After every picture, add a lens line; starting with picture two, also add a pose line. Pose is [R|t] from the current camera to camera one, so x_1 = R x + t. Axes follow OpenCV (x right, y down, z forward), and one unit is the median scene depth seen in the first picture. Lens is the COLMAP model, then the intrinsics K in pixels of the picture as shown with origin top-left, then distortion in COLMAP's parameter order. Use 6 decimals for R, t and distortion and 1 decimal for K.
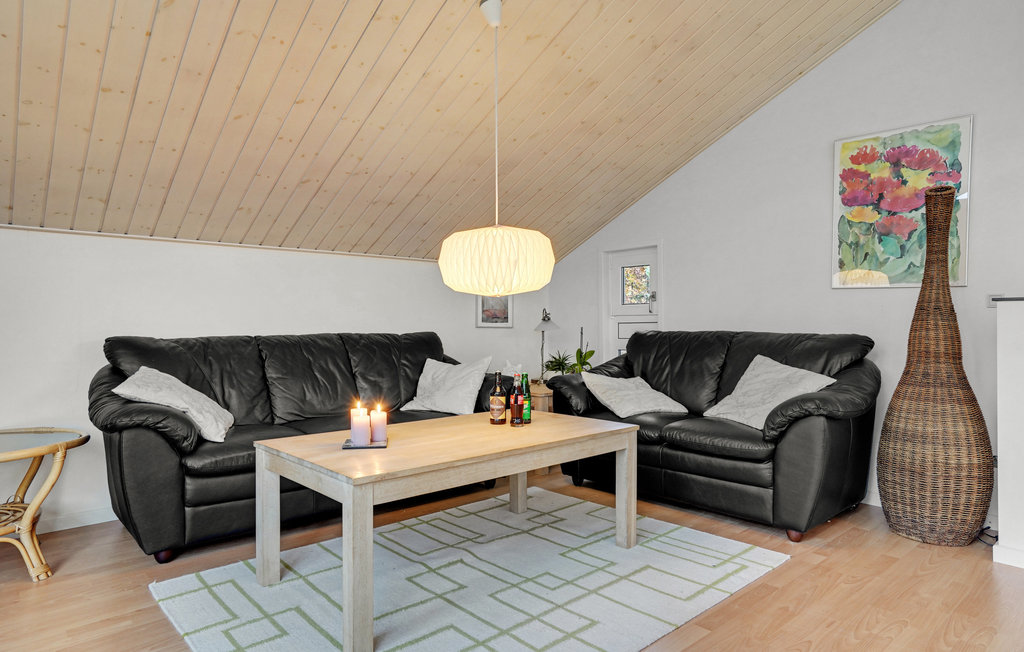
lens RADIAL K [[602.7, 0, 511.3], [0, 602.7, 328.5], [0, 0, 1]] dist [-0.001831, 0.001862]
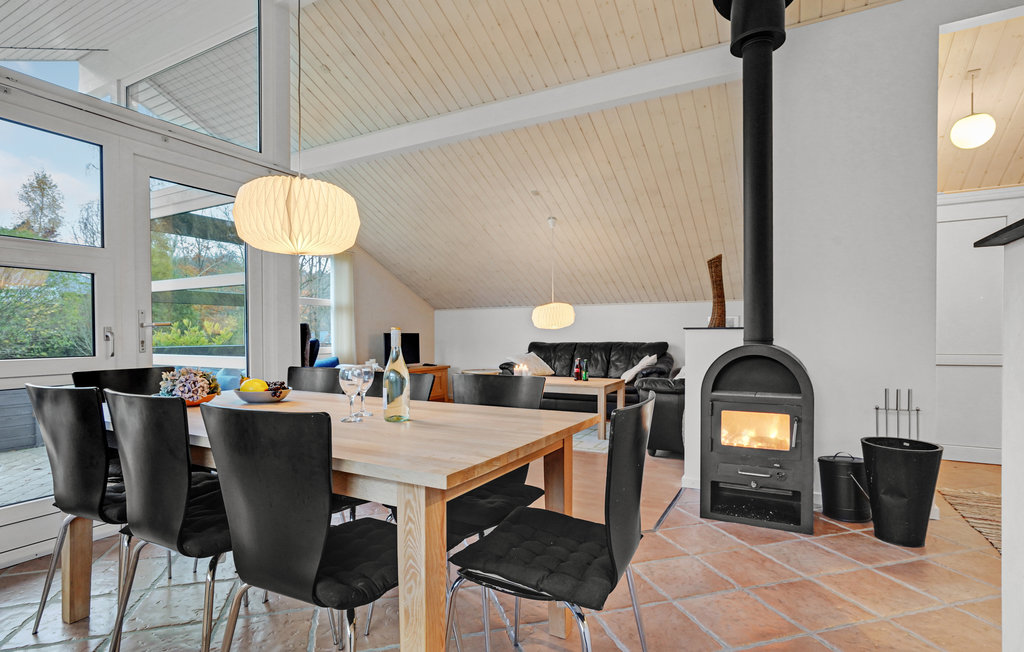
lens RADIAL K [[550.1, 0, 511.3], [0, 550.1, 332.6], [0, 0, 1]] dist [0.004046, -0.000505]
pose [[0.337250, -0.000537, -0.941415, 1.992721], [-0.001216, 0.999999, -0.001006, -0.030411], [0.941414, 0.001484, 0.337249, -0.005509]]
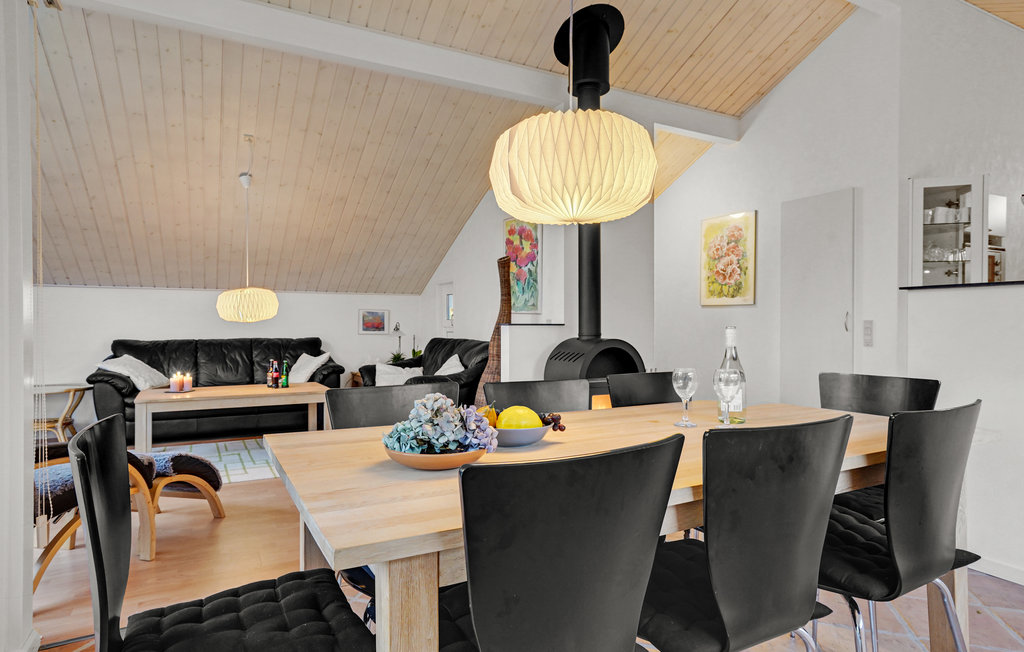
lens RADIAL K [[588.7, 0, 511.2], [0, 588.7, 325.0], [0, 0, 1]] dist [0.018054, -0.000114]
pose [[0.969467, 0.002721, -0.245206, 1.188676], [-0.003910, 0.999983, -0.004363, -0.034658], [0.245190, 0.005188, 0.969461, -0.640753]]
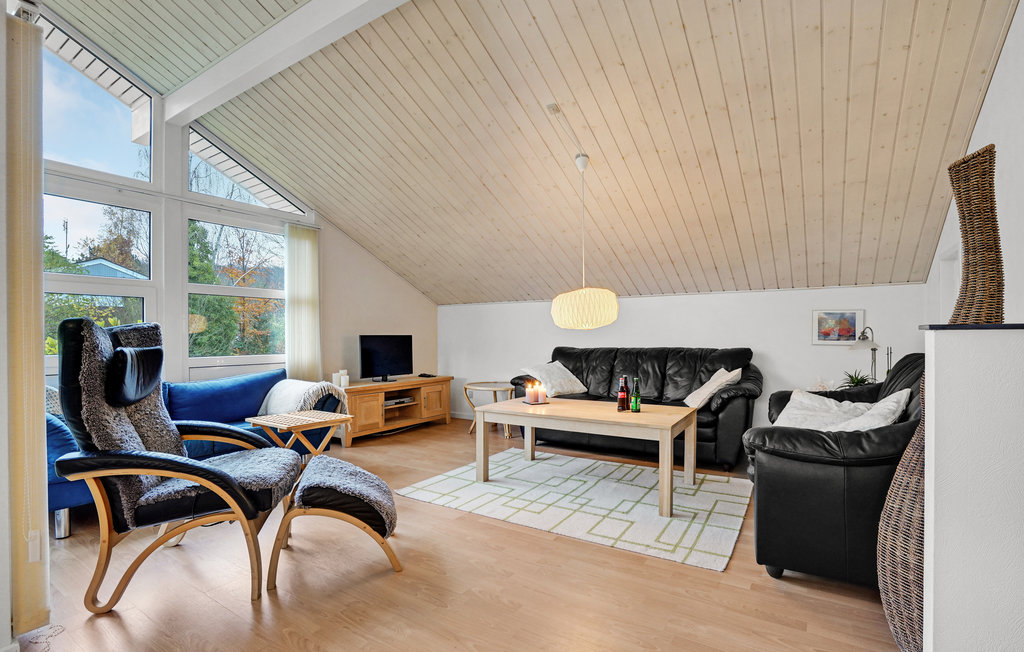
lens RADIAL K [[489.7, 0, 522.6], [0, 489.7, 326.4], [0, 0, 1]] dist [-0.004852, 0.000007]
pose [[0.282043, -0.014713, -0.959289, 1.127794], [-0.001492, 0.999874, -0.015774, -0.035211], [0.959401, 0.005880, 0.281986, 0.393749]]
